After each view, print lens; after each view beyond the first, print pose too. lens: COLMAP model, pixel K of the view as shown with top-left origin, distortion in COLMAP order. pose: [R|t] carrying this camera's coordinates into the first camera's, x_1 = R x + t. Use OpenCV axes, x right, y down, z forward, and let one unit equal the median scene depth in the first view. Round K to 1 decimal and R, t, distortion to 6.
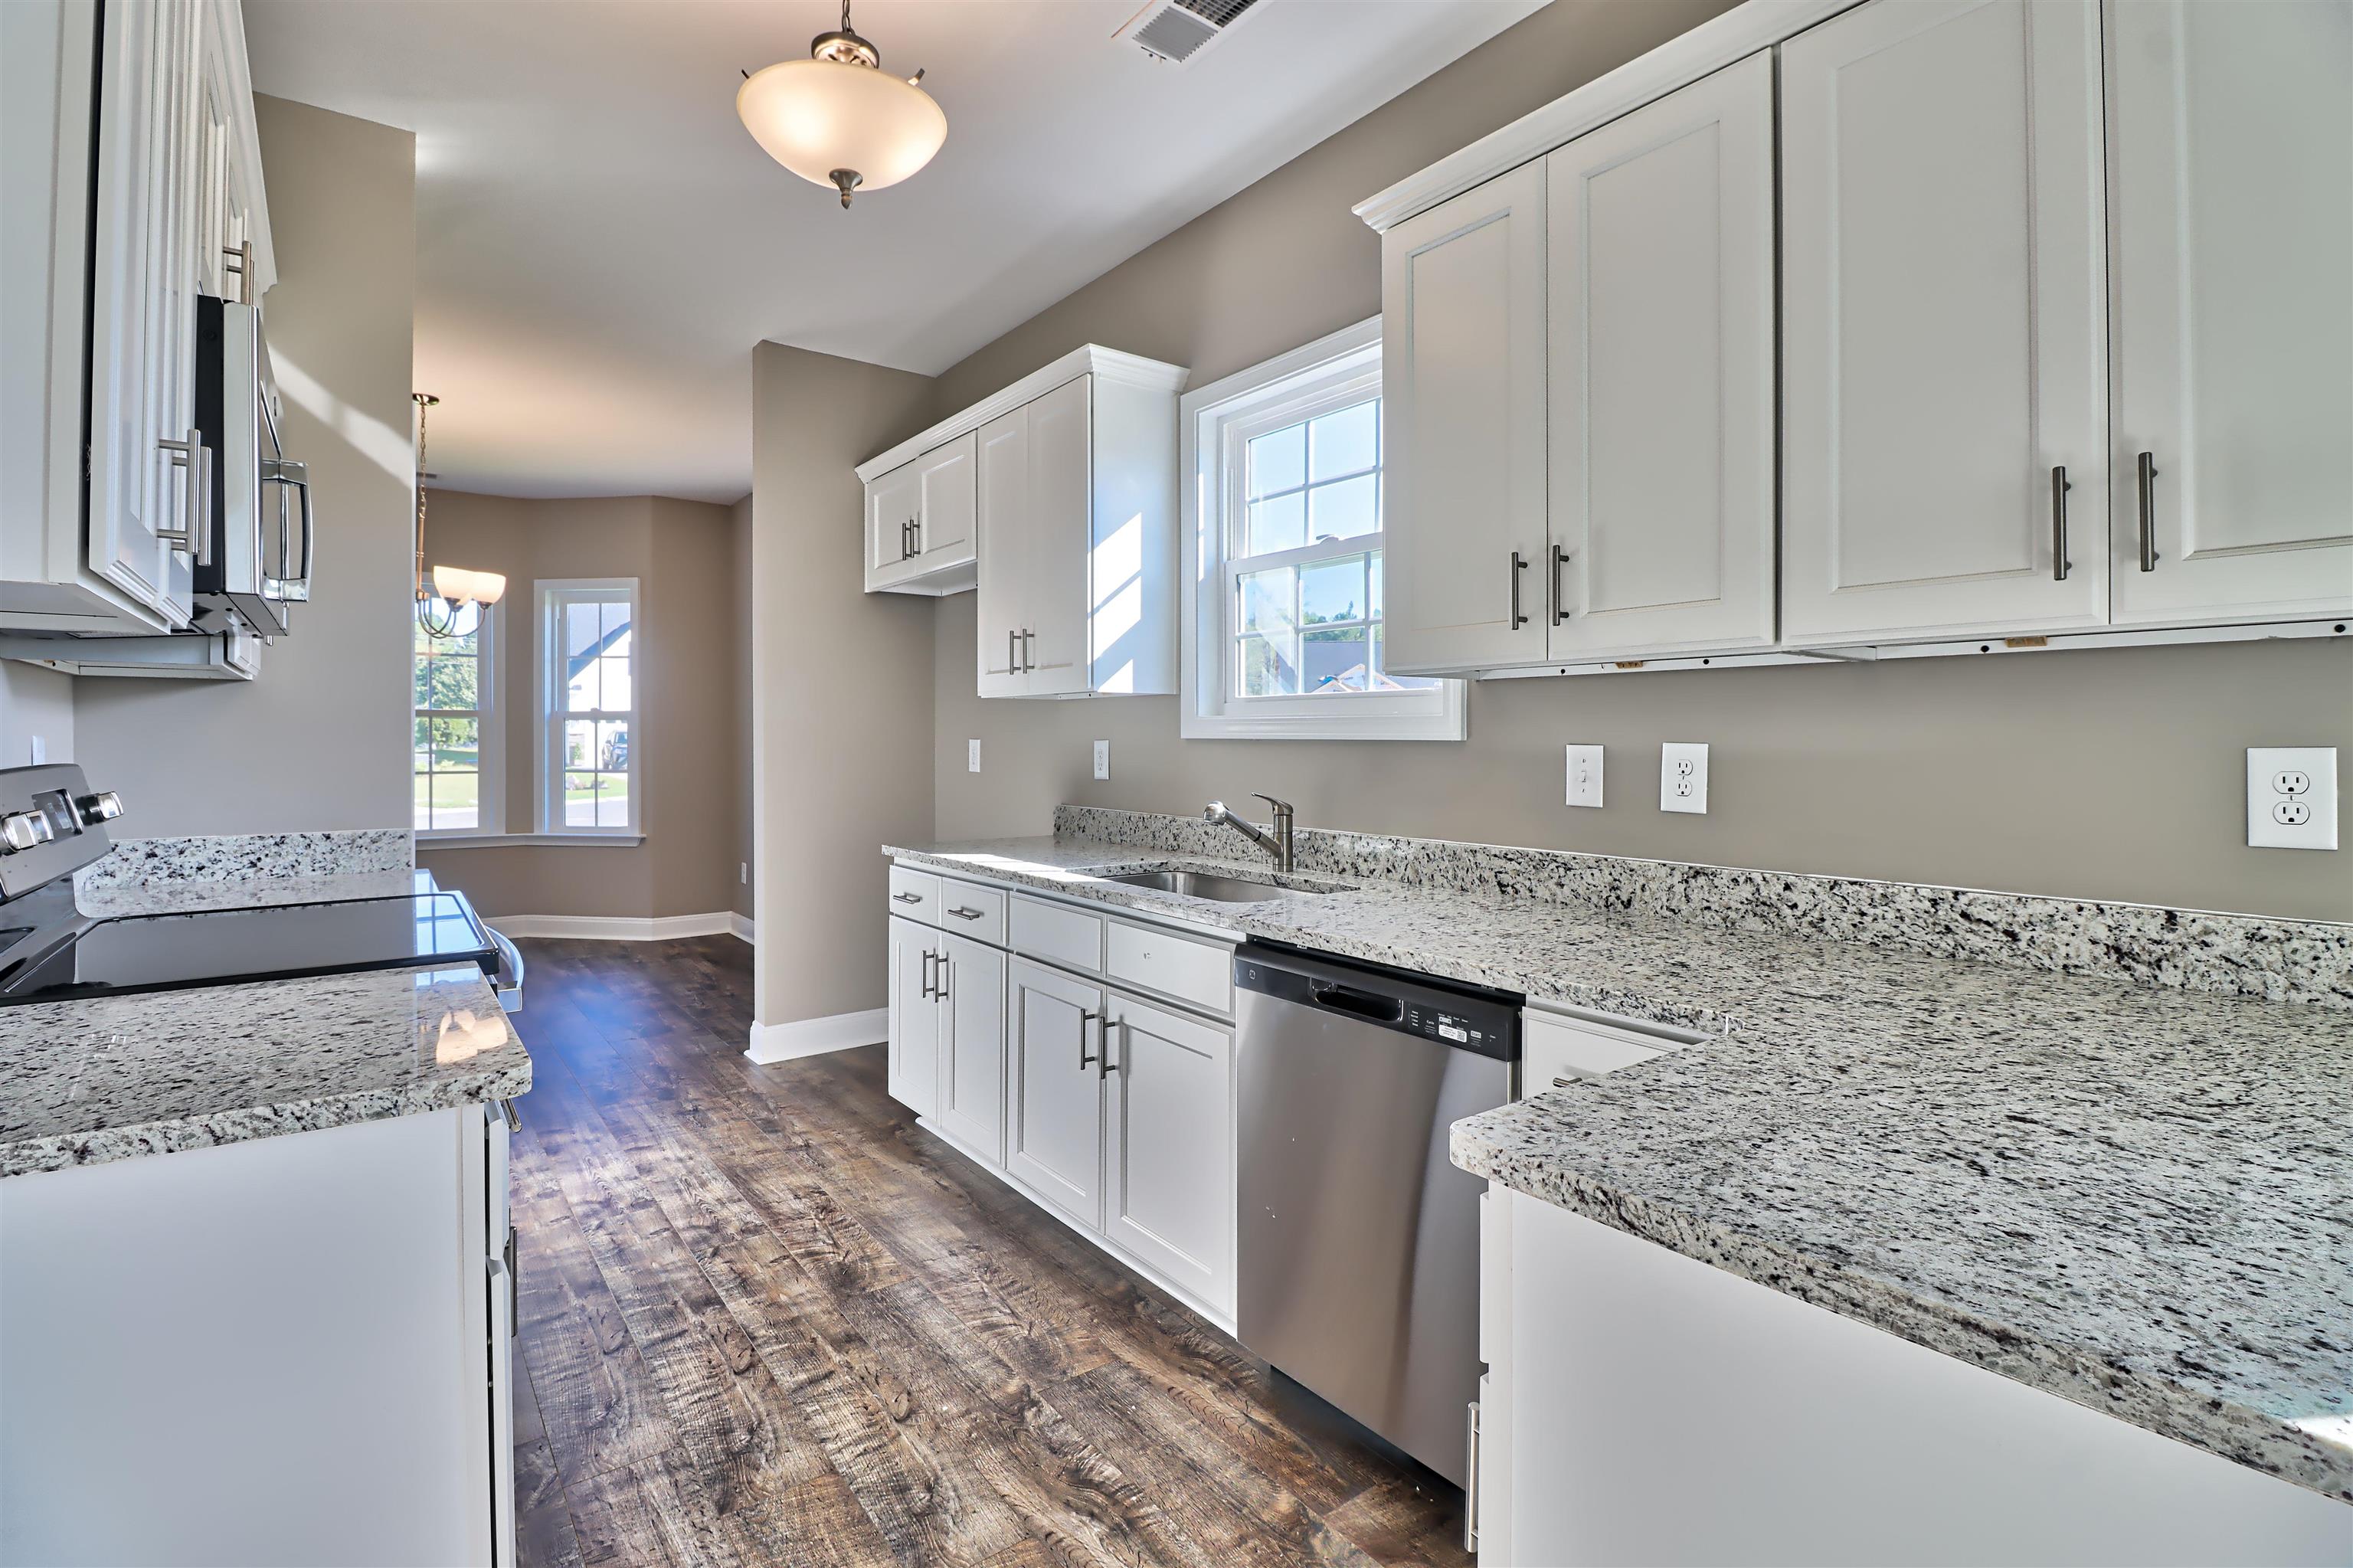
lens RADIAL K [[1085.1, 0, 1166.7], [0, 1085.1, 745.0], [0, 0, 1]] dist [-0.000078, -0.013196]
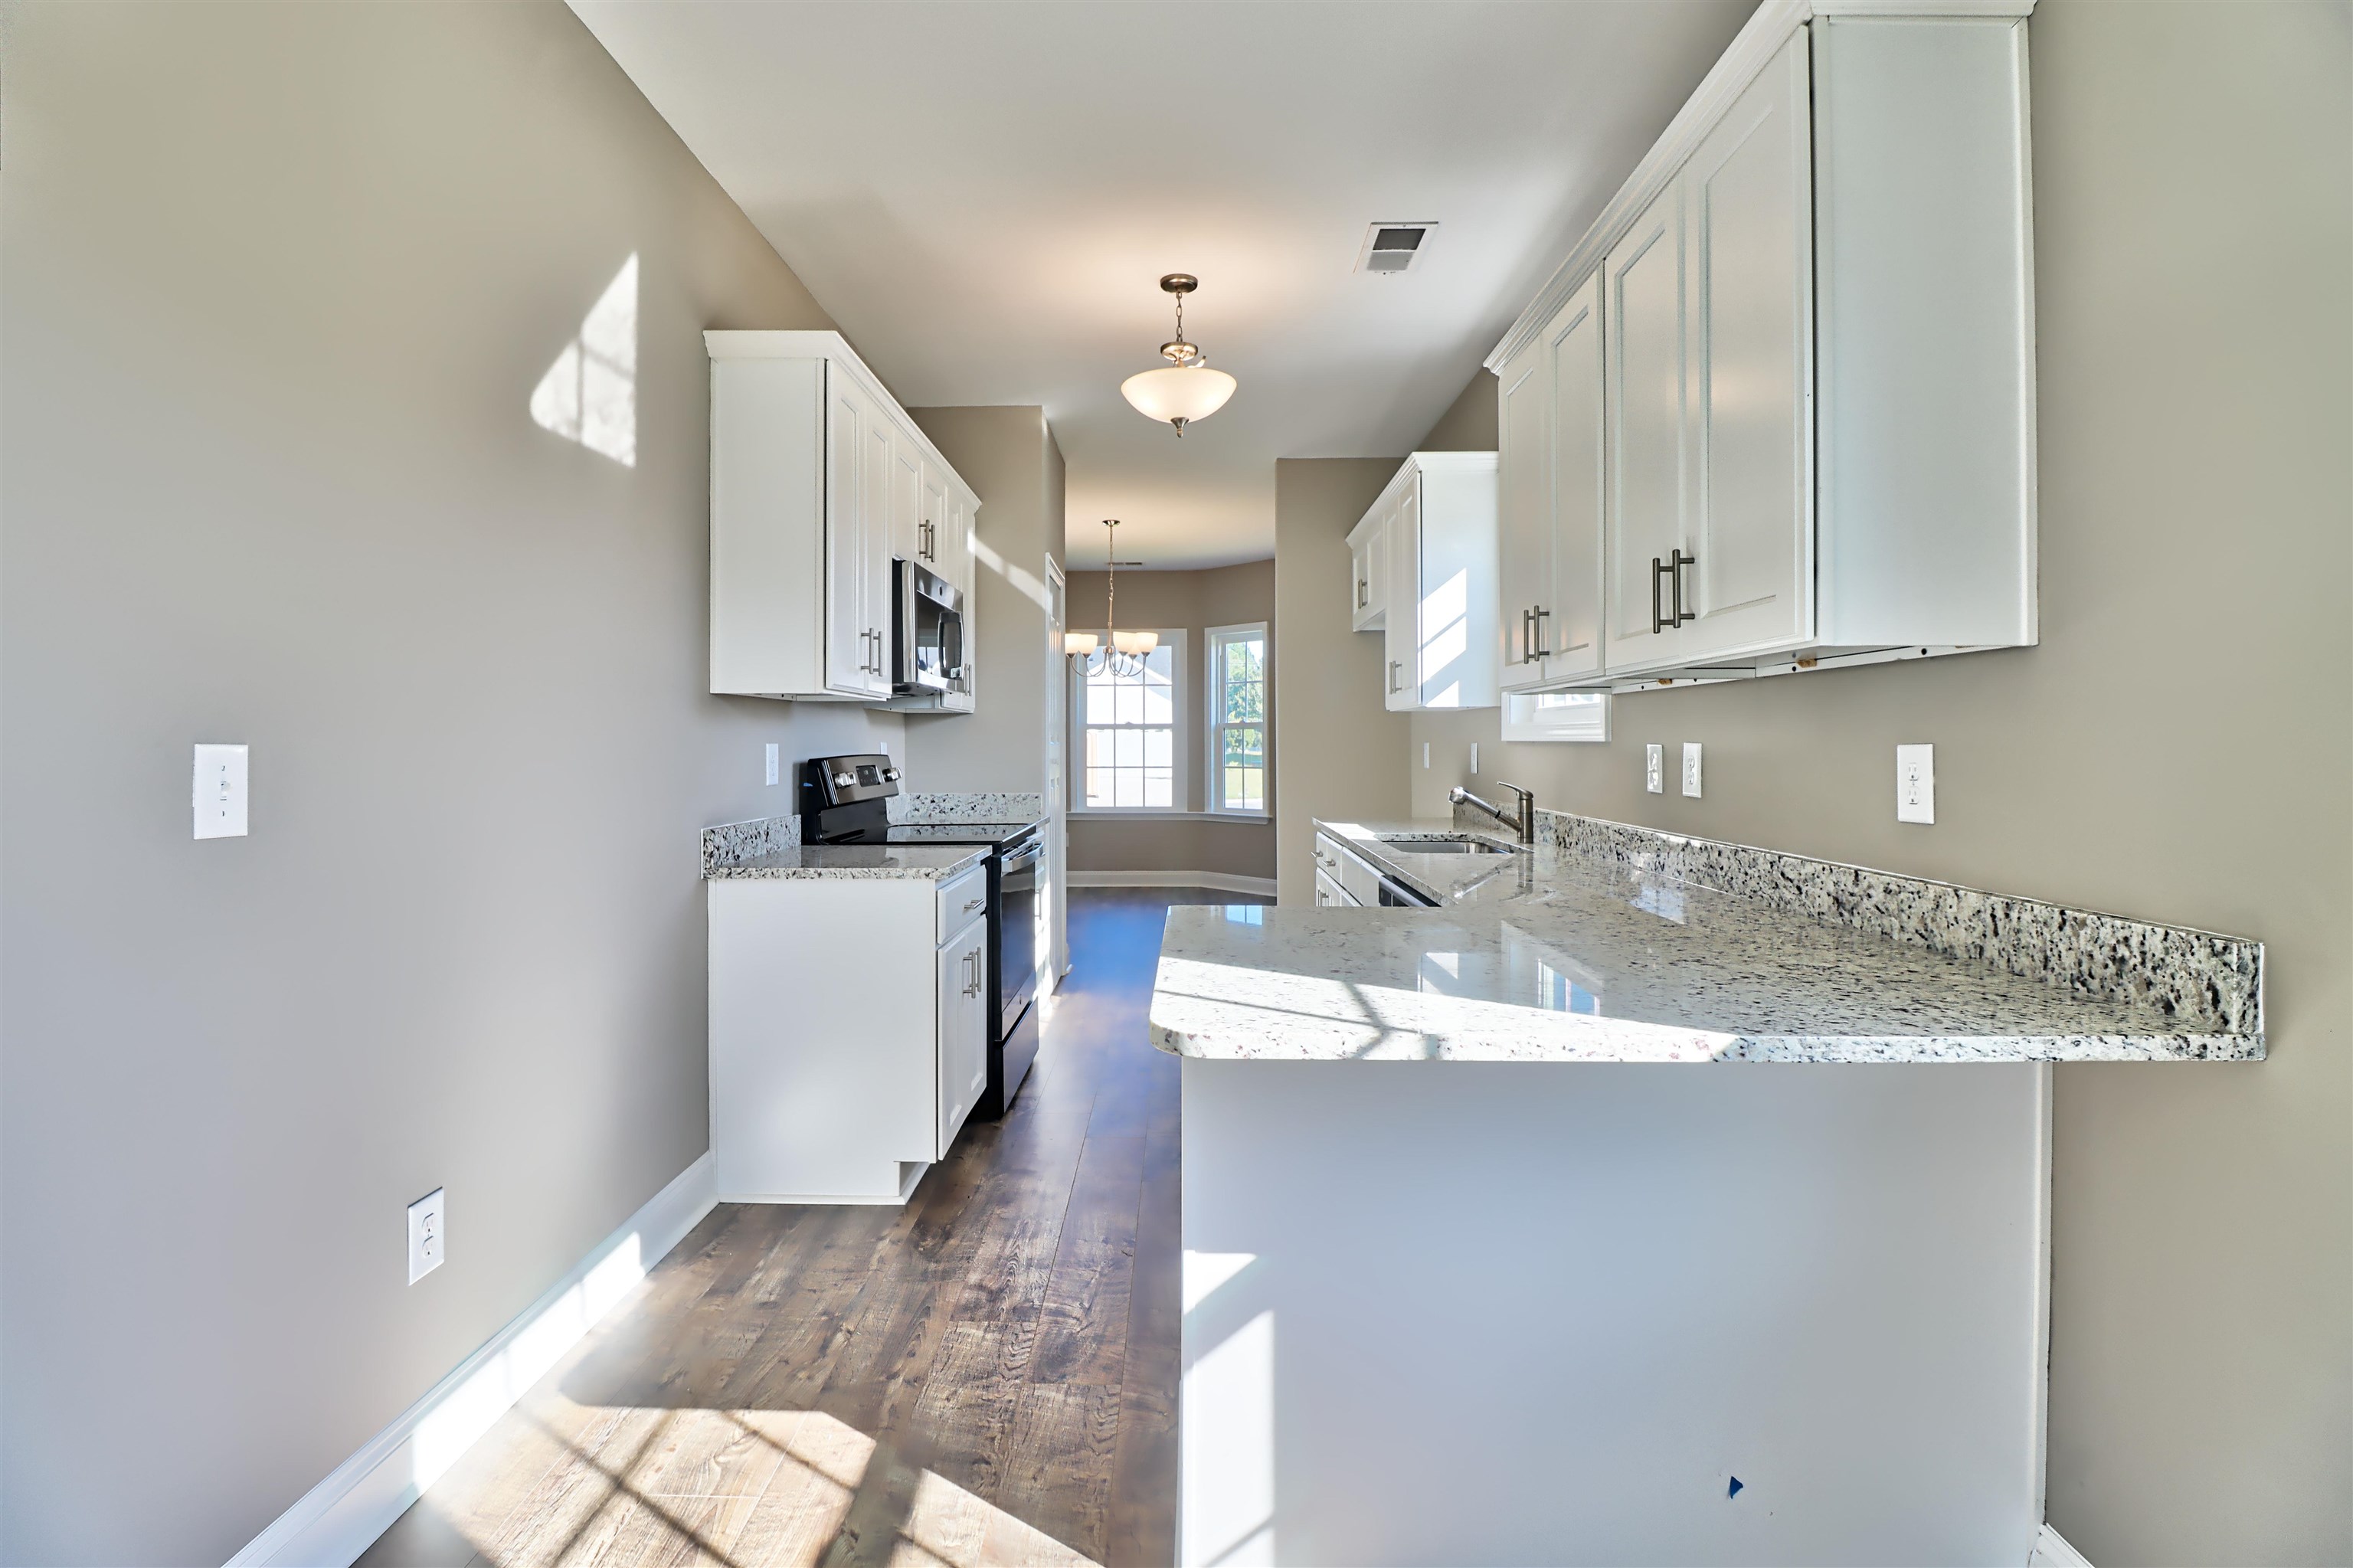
lens RADIAL K [[1085.1, 0, 1166.7], [0, 1085.1, 745.0], [0, 0, 1]] dist [-0.000078, -0.013196]
pose [[0.785727, -0.002747, -0.618567, 0.656515], [0.000256, 0.999991, -0.004116, 0.005163], [0.618573, 0.003076, 0.785721, -0.327005]]
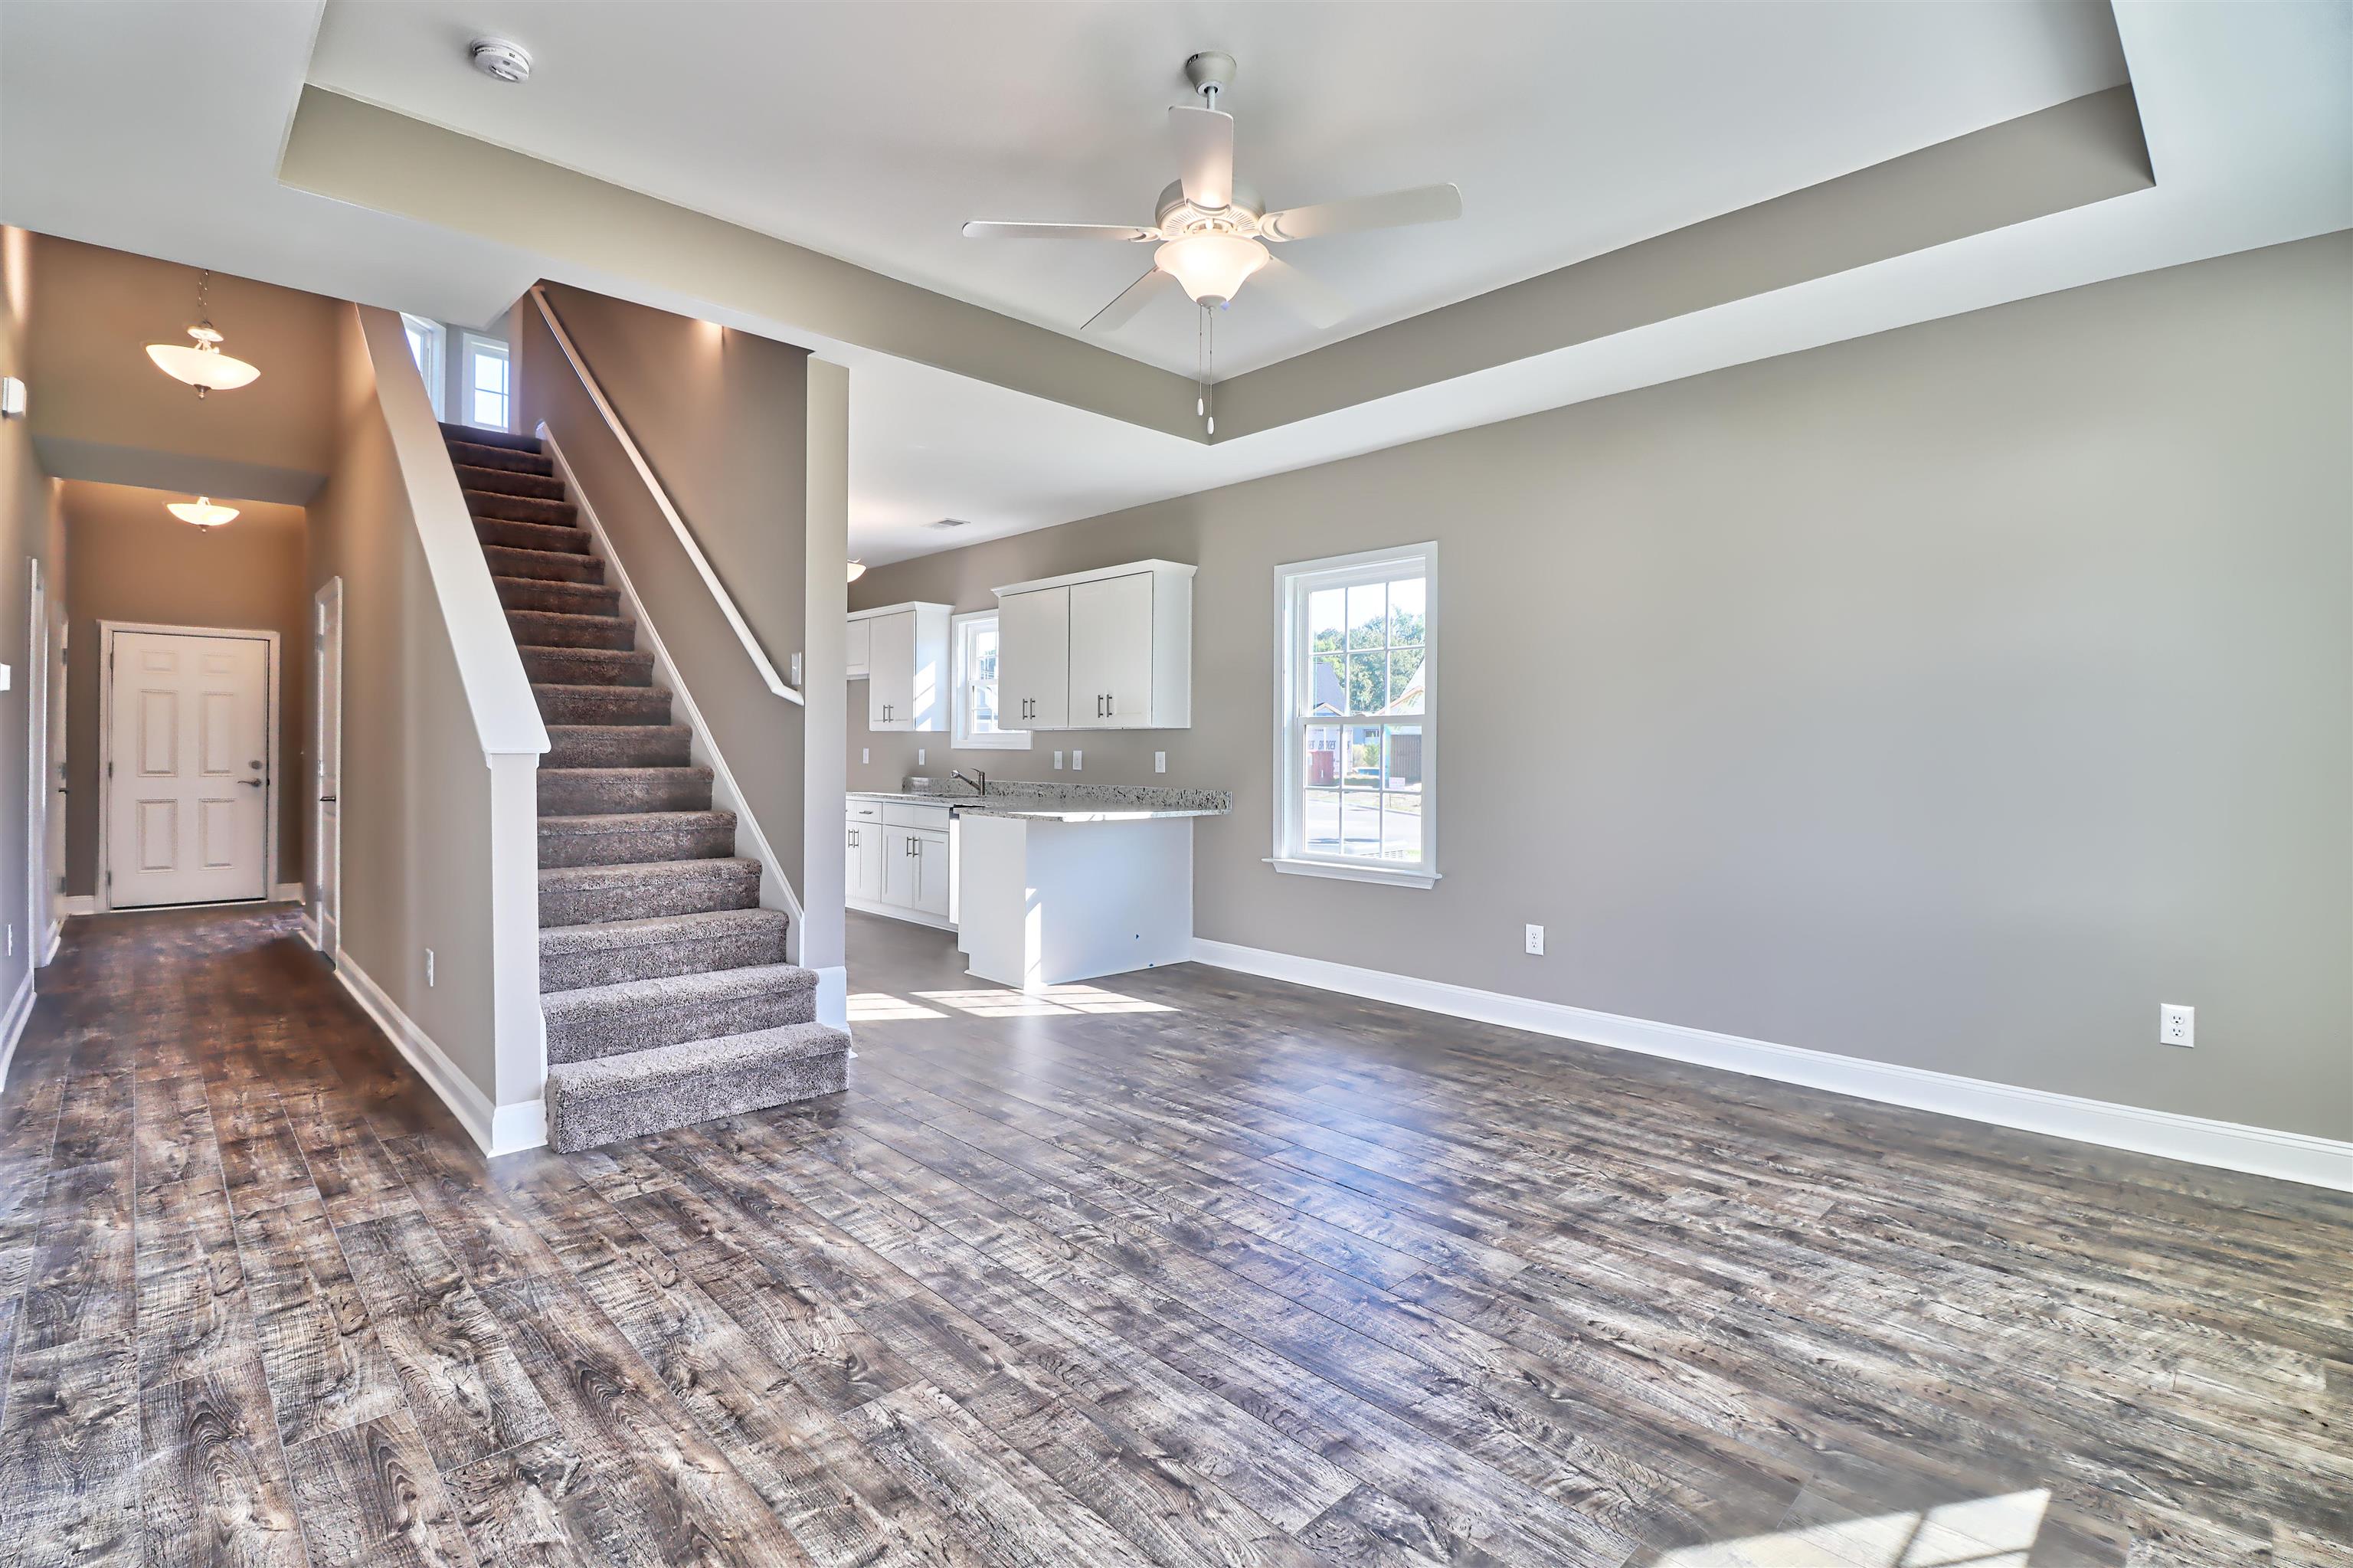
lens RADIAL K [[1085.1, 0, 1166.7], [0, 1085.1, 745.0], [0, 0, 1]] dist [-0.000078, -0.013196]
pose [[0.993495, 0.006613, 0.113686, 0.305568], [-0.005487, 0.999933, -0.010212, 0.013451], [-0.113746, 0.009522, 0.993464, -2.156306]]
